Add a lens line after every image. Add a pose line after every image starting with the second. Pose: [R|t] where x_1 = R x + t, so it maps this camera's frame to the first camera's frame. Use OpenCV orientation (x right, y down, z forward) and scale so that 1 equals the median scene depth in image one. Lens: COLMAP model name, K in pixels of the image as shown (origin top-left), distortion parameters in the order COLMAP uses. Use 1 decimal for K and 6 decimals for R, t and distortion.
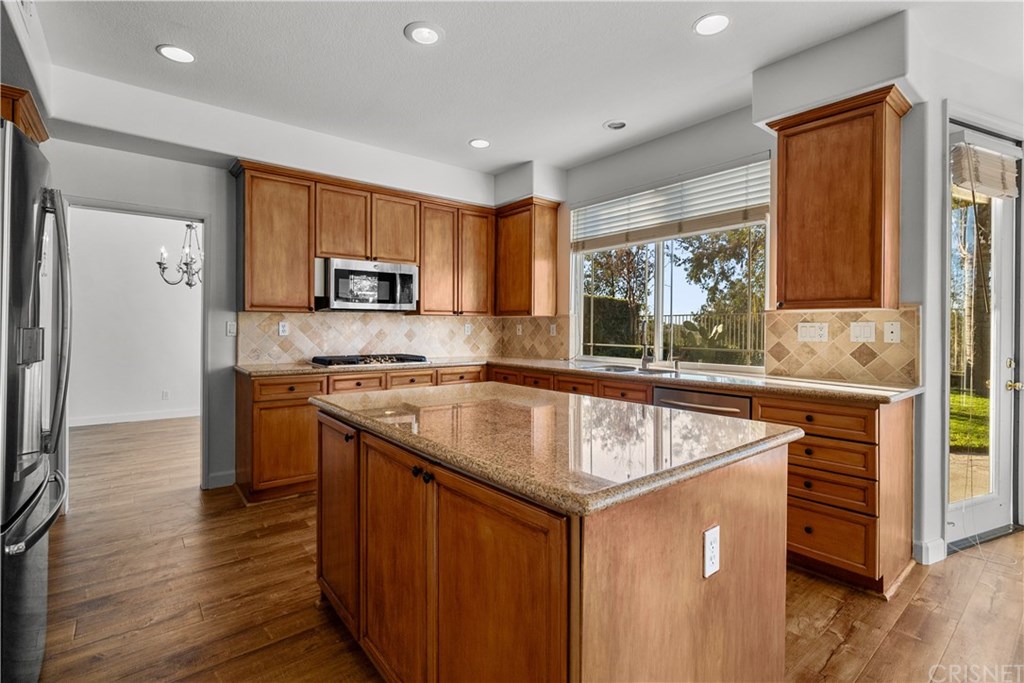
lens RADIAL K [[473.9, 0, 514.1], [0, 473.9, 326.9], [0, 0, 1]] dist [0.000650, 0.000406]
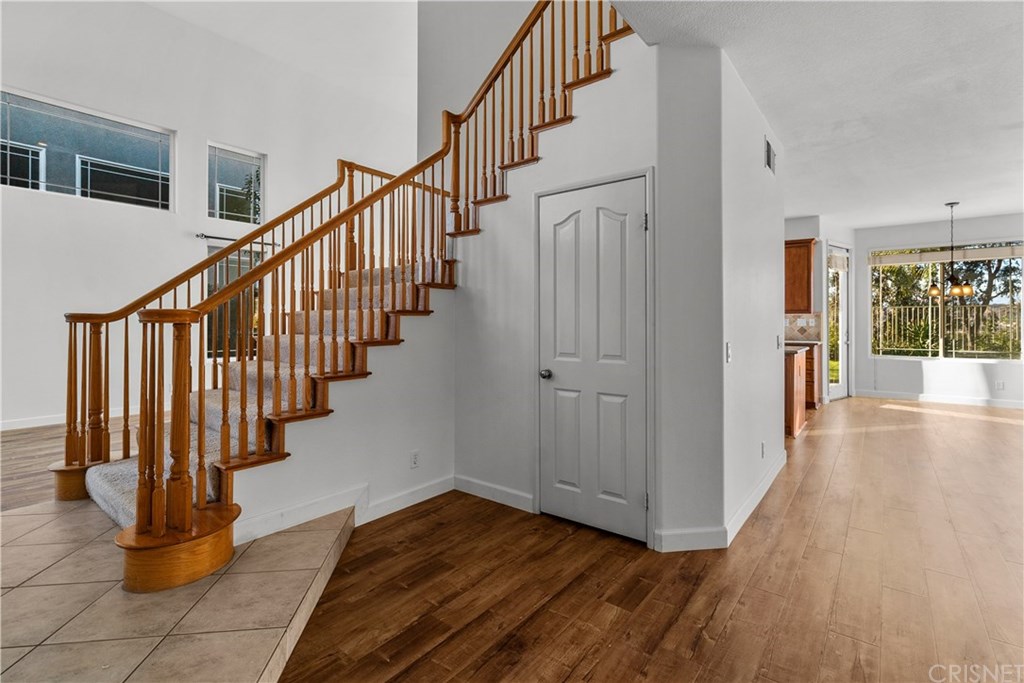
lens RADIAL K [[473.9, 0, 514.1], [0, 473.9, 326.9], [0, 0, 1]] dist [0.000650, 0.000406]
pose [[0.973876, -0.014607, 0.226610, -1.545998], [0.013939, 0.999893, 0.004548, 0.001564], [-0.226652, -0.001271, 0.973975, -1.318175]]
